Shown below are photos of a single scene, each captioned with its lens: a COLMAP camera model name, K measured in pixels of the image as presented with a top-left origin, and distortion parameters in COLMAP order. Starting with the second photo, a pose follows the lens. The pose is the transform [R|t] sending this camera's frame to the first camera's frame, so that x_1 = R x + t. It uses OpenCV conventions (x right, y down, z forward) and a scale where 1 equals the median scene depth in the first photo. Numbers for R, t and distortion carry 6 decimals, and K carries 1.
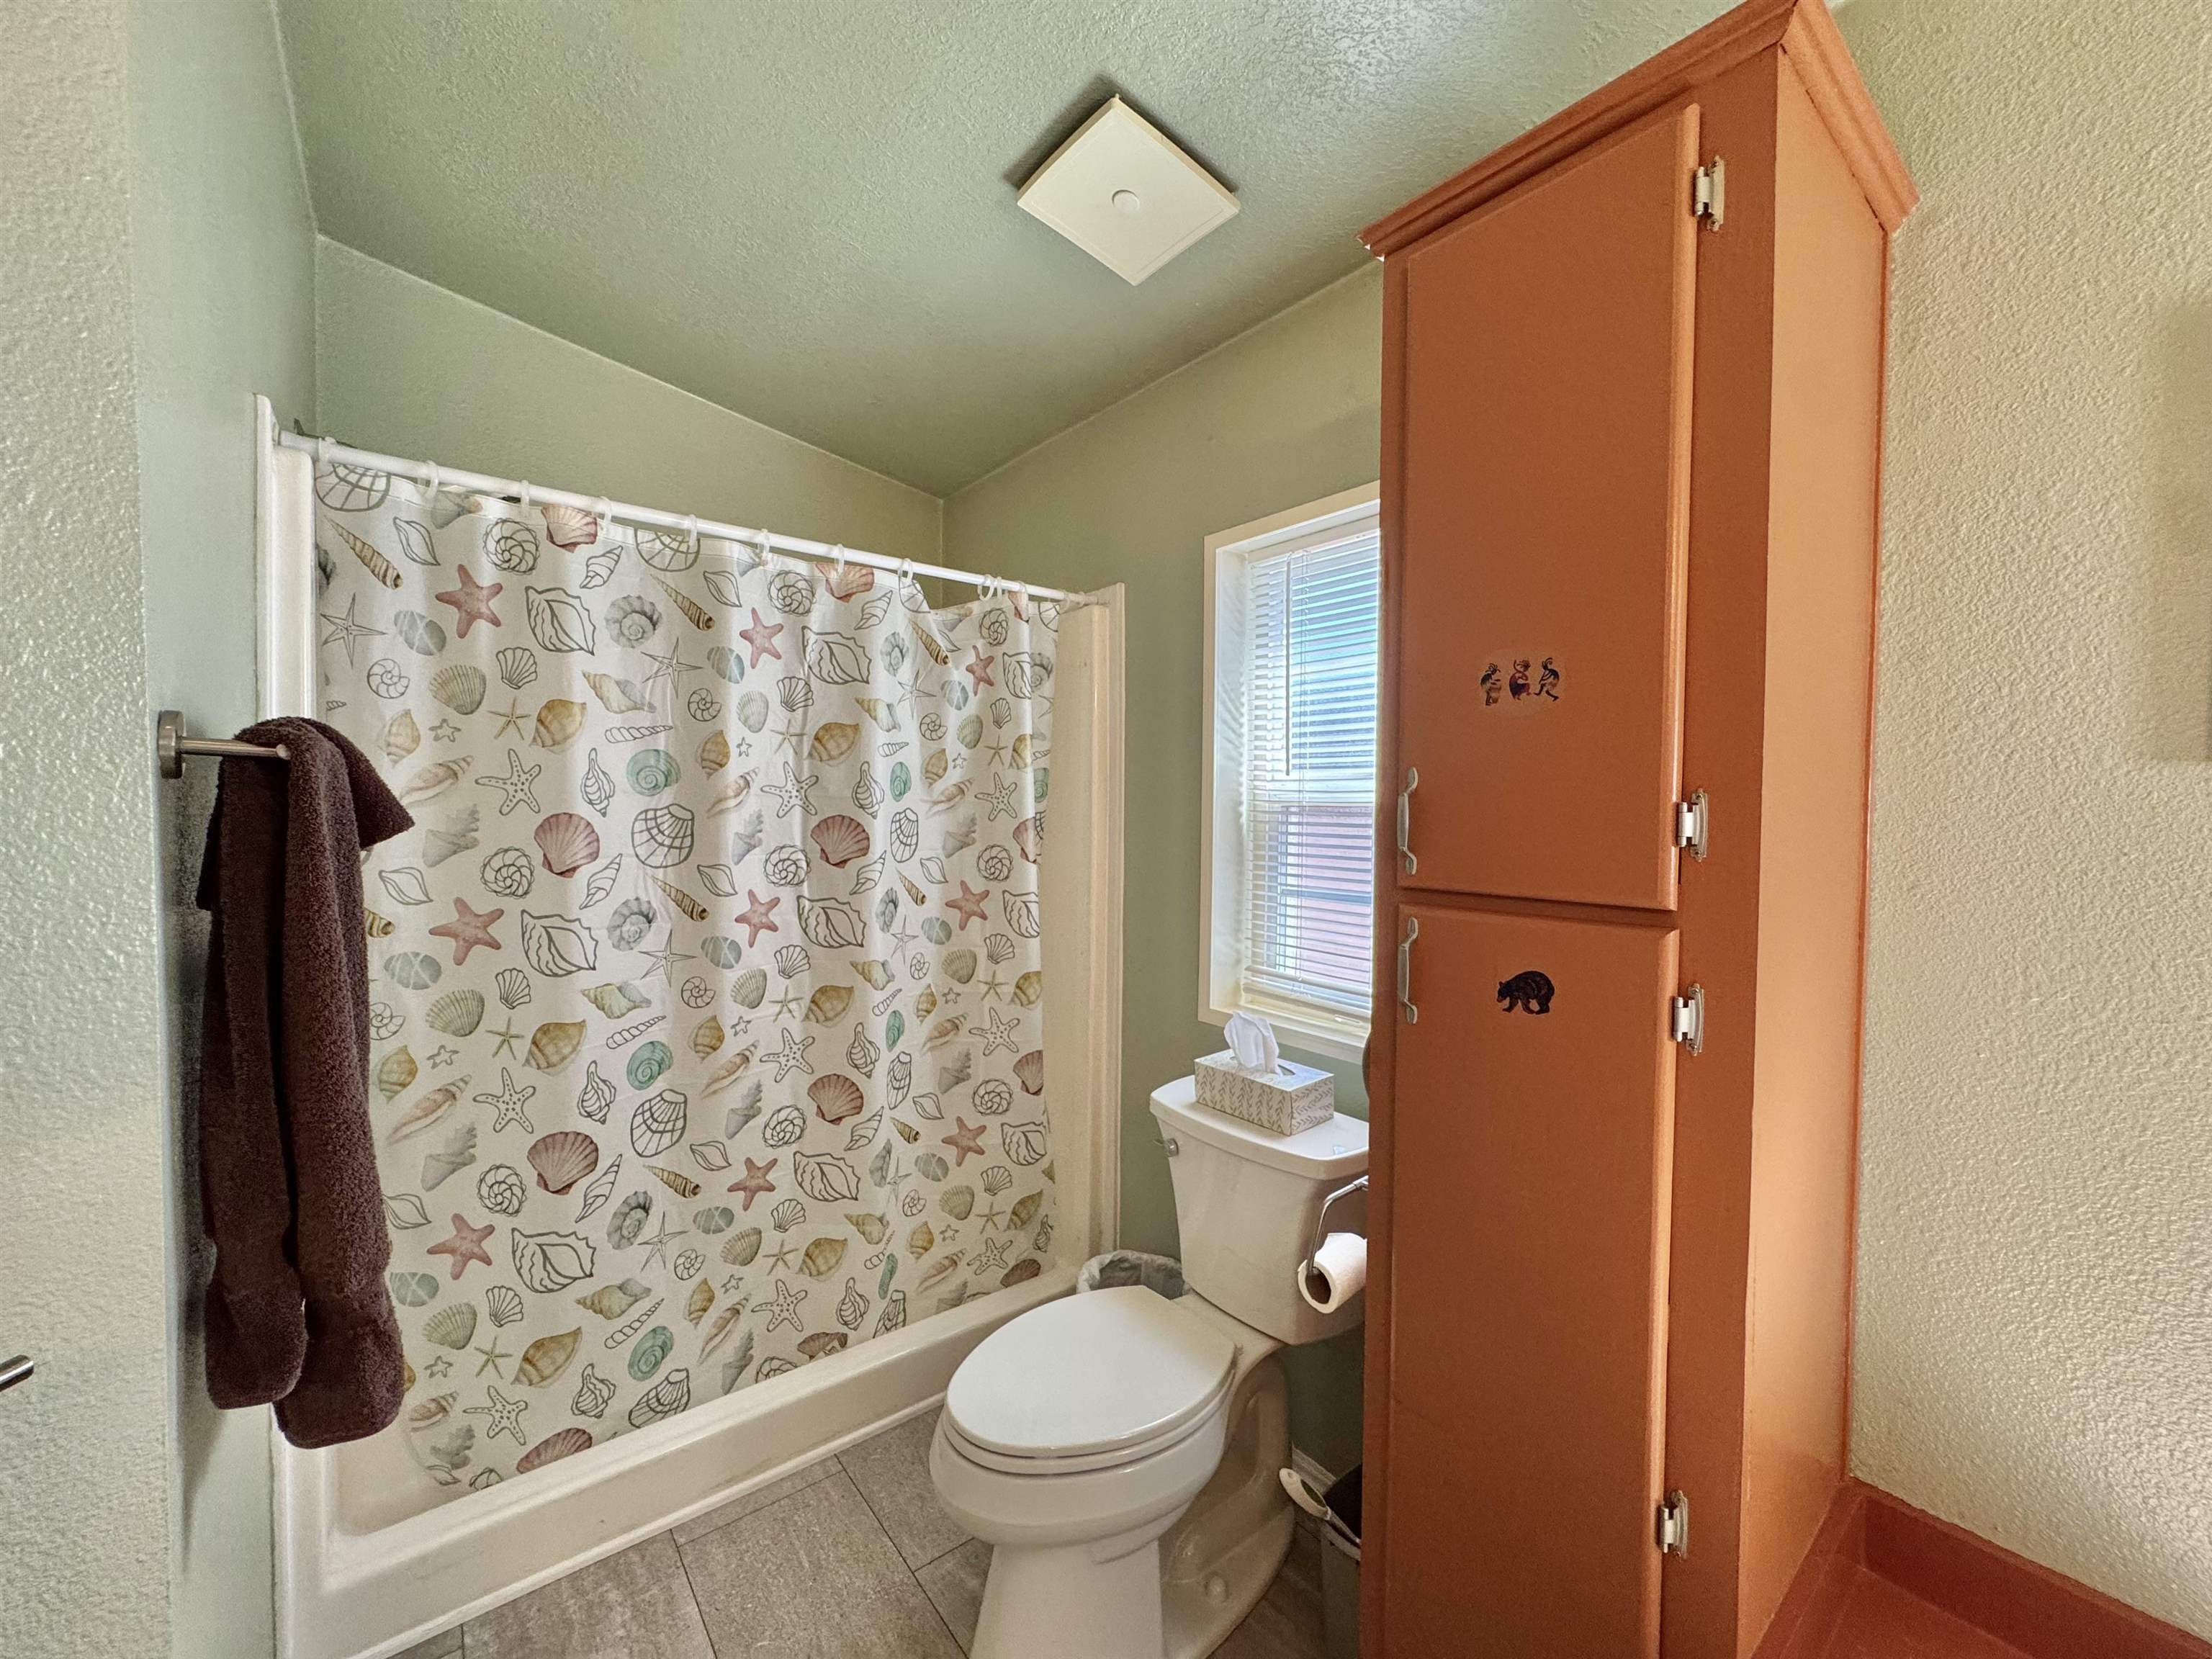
lens RADIAL K [[882.5, 0, 1098.3], [0, 882.5, 831.5], [0, 0, 1]] dist [-0.001819, -0.000117]
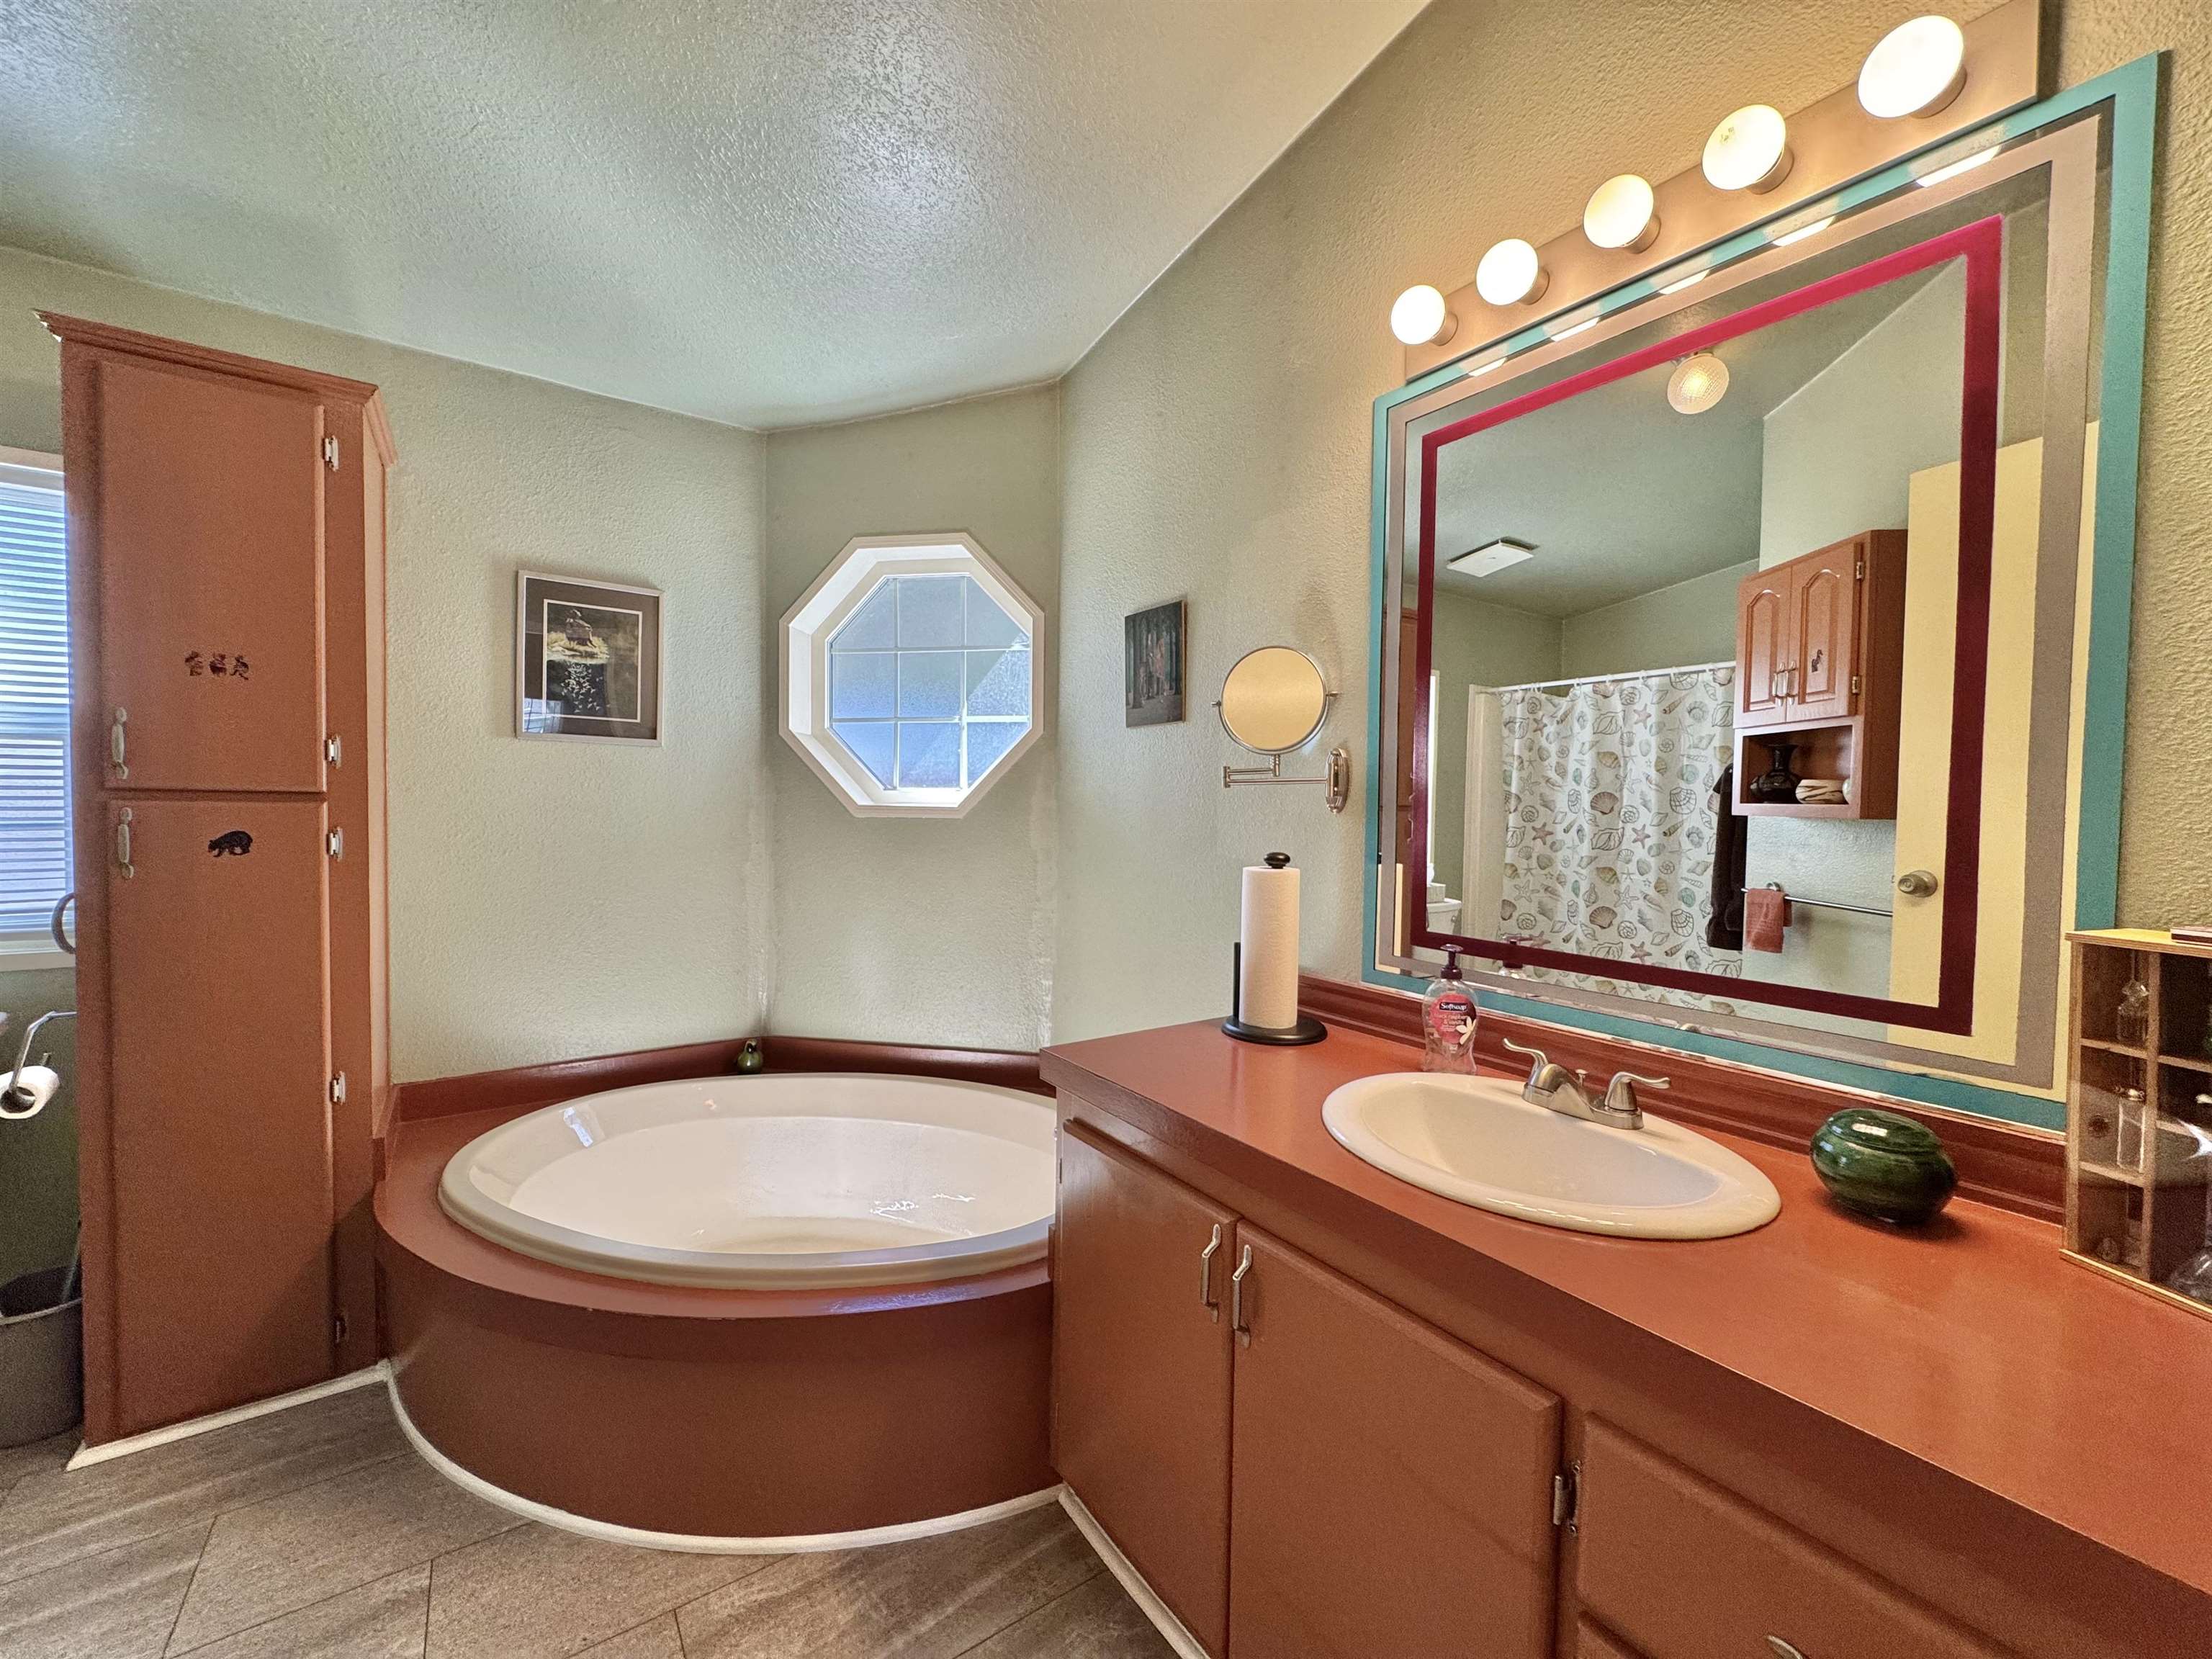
lens RADIAL K [[882.5, 0, 1099.4], [0, 882.5, 830.8], [0, 0, 1]] dist [-0.001819, -0.000117]
pose [[0.063392, -0.039455, 0.997208, -1.288584], [0.011396, 0.999182, 0.038809, 0.120320], [-0.997924, 0.008904, 0.063790, -0.936562]]
